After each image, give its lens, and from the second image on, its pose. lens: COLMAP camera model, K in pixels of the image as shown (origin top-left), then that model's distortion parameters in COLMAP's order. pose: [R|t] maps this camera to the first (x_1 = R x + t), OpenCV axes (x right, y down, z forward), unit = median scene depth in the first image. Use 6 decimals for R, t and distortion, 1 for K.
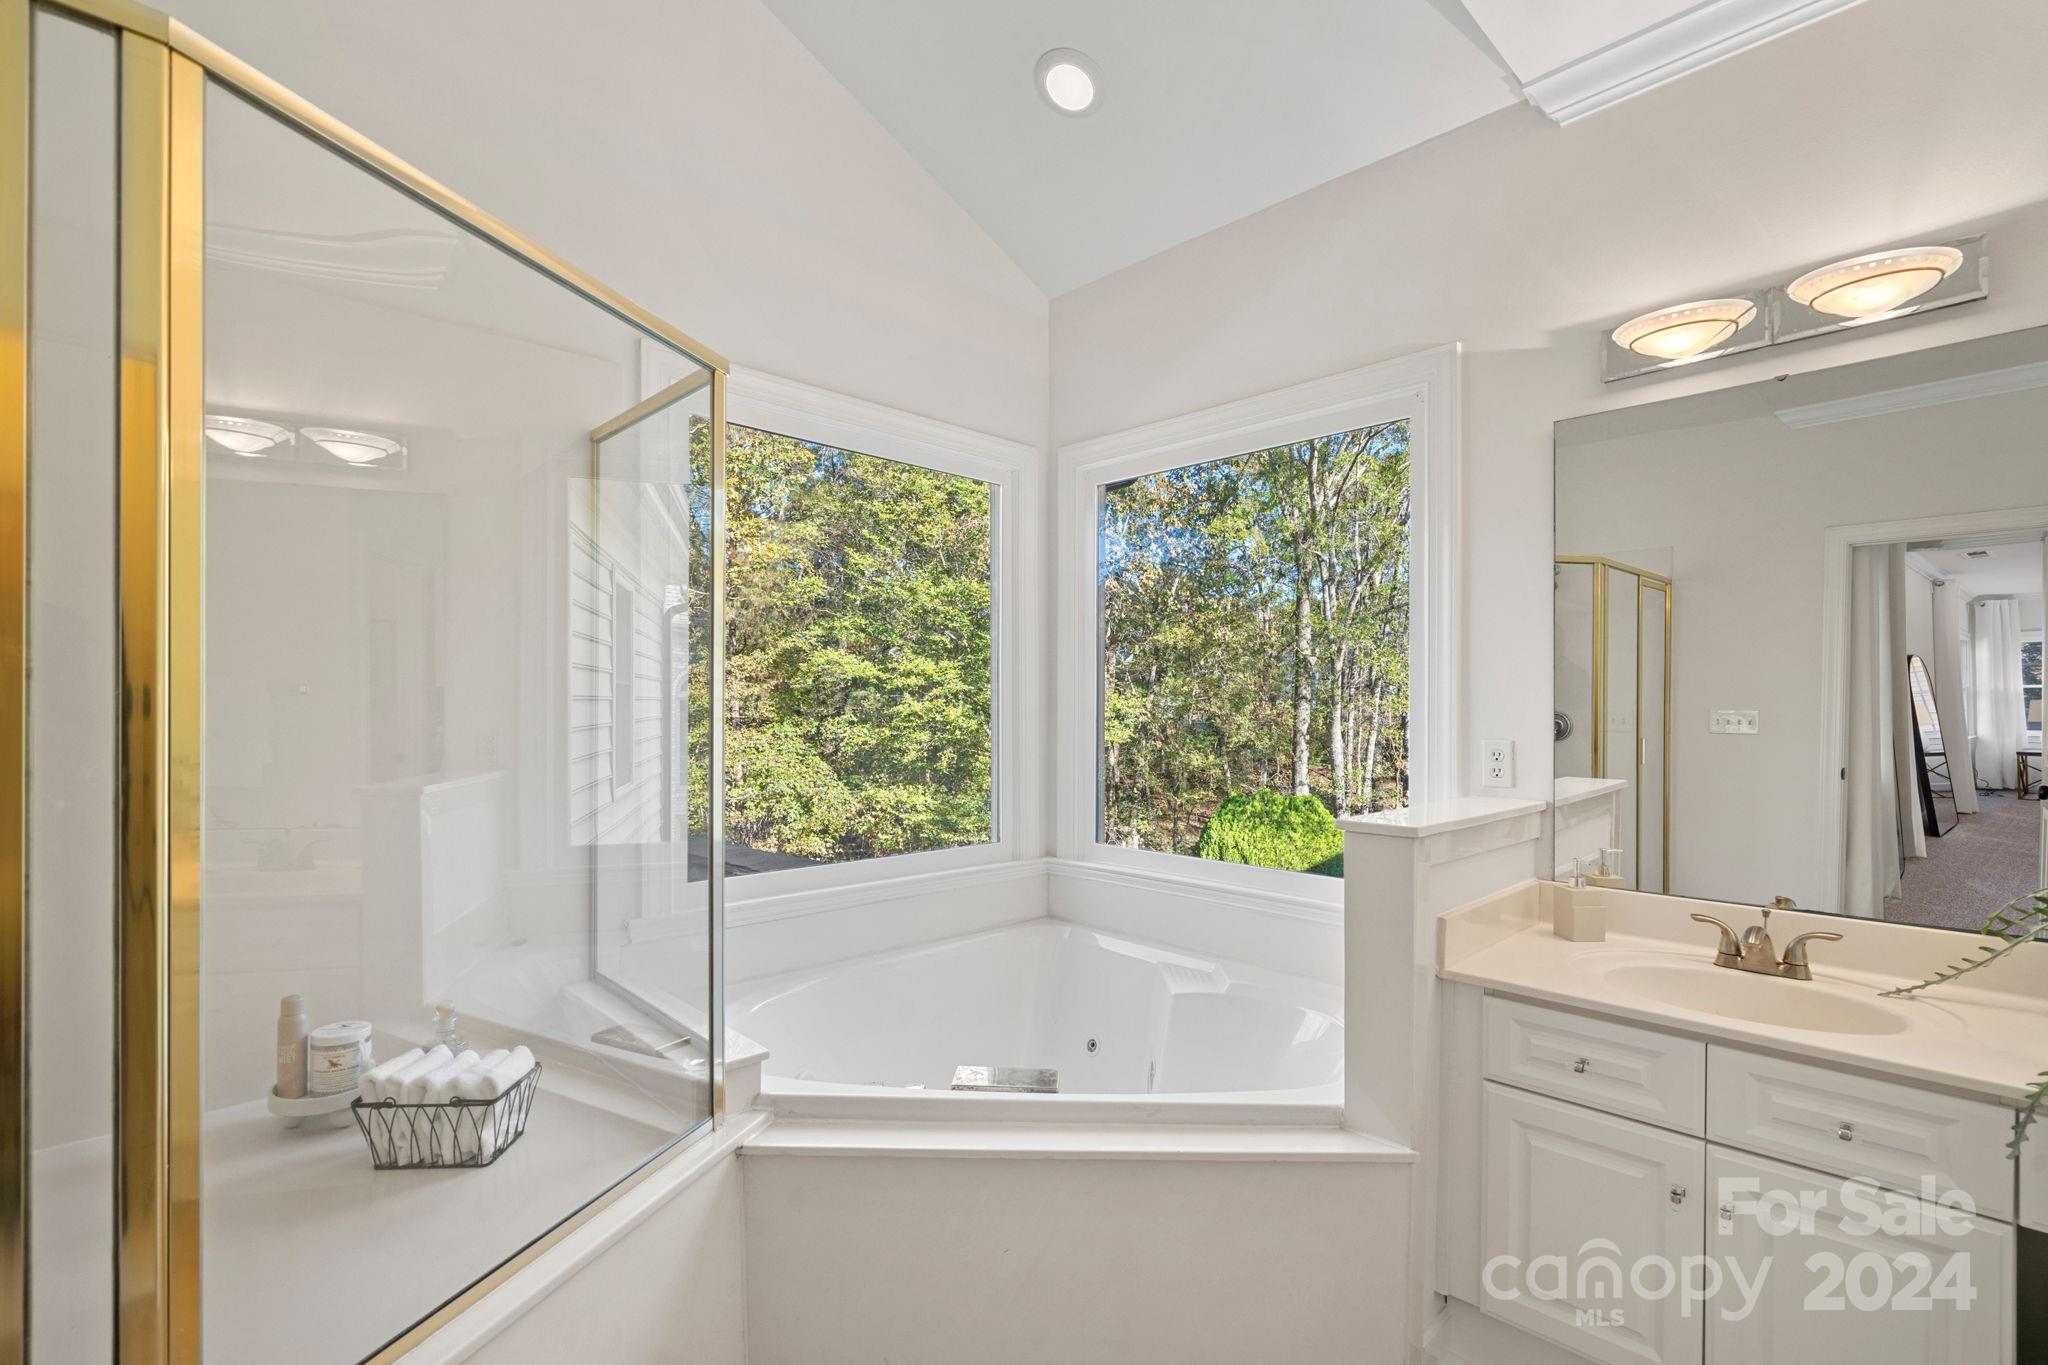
lens RADIAL K [[934.0, 0, 1007.8], [0, 934.0, 695.7], [0, 0, 1]] dist [-0.003516, 0.000478]
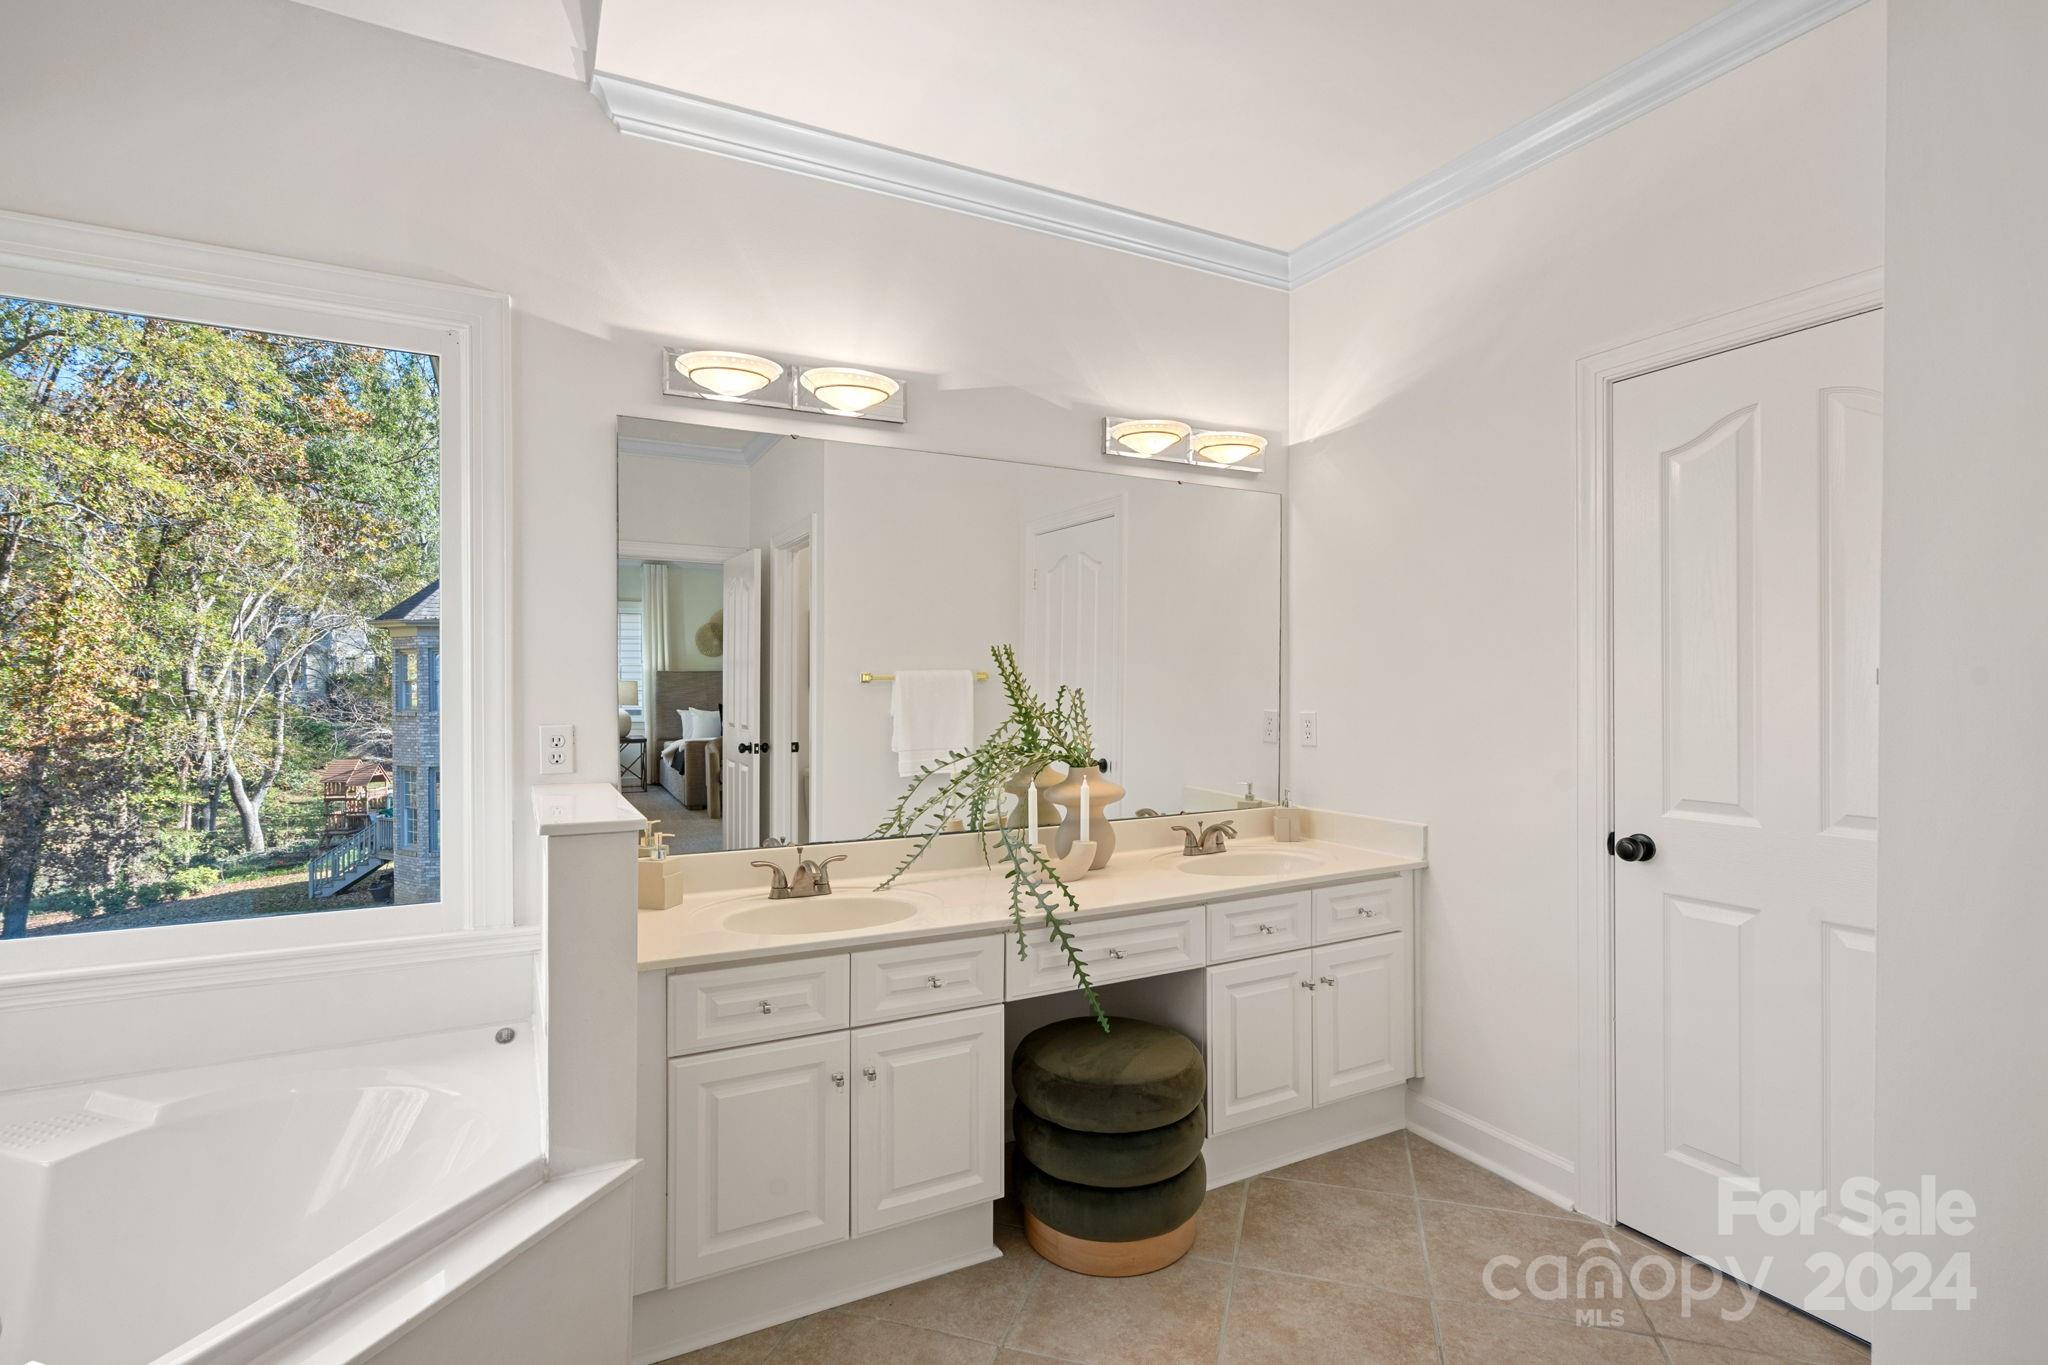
lens RADIAL K [[934.0, 0, 1003.2], [0, 934.0, 686.6], [0, 0, 1]] dist [-0.003516, 0.000478]
pose [[0.290167, 0.001596, 0.956975, -0.343112], [-0.008544, 0.999963, 0.000922, 0.003003], [-0.956938, -0.008444, 0.290170, 0.352612]]
